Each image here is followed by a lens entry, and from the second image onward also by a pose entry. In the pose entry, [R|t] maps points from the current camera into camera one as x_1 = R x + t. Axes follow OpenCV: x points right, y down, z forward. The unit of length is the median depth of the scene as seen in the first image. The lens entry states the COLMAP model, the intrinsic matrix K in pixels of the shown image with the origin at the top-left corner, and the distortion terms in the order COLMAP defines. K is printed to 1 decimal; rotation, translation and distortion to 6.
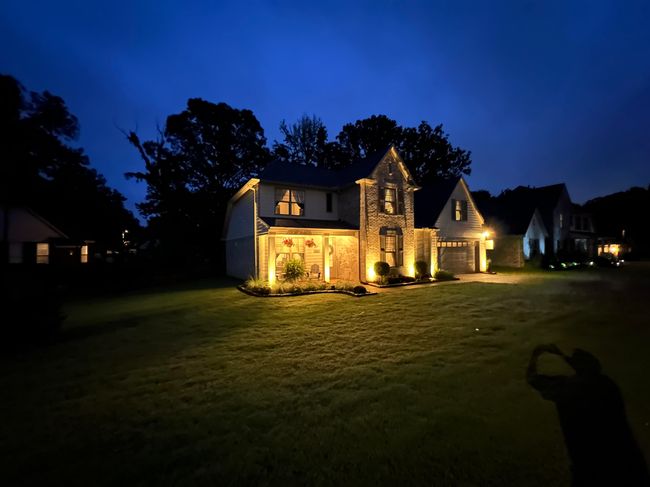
lens RADIAL K [[258.9, 0, 324.4], [0, 258.9, 244.0], [0, 0, 1]] dist [-0.005301, 0.000637]
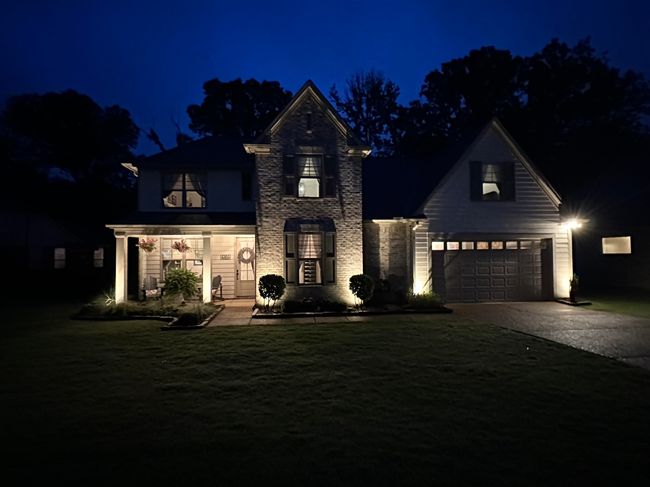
lens RADIAL K [[327.7, 0, 325.1], [0, 327.7, 244.3], [0, 0, 1]] dist [-0.003146, -0.000804]
pose [[0.918418, -0.010514, -0.395471, 0.579730], [0.007805, 0.999934, -0.008456, 0.002368], [0.395533, 0.004680, 0.918440, 0.301285]]
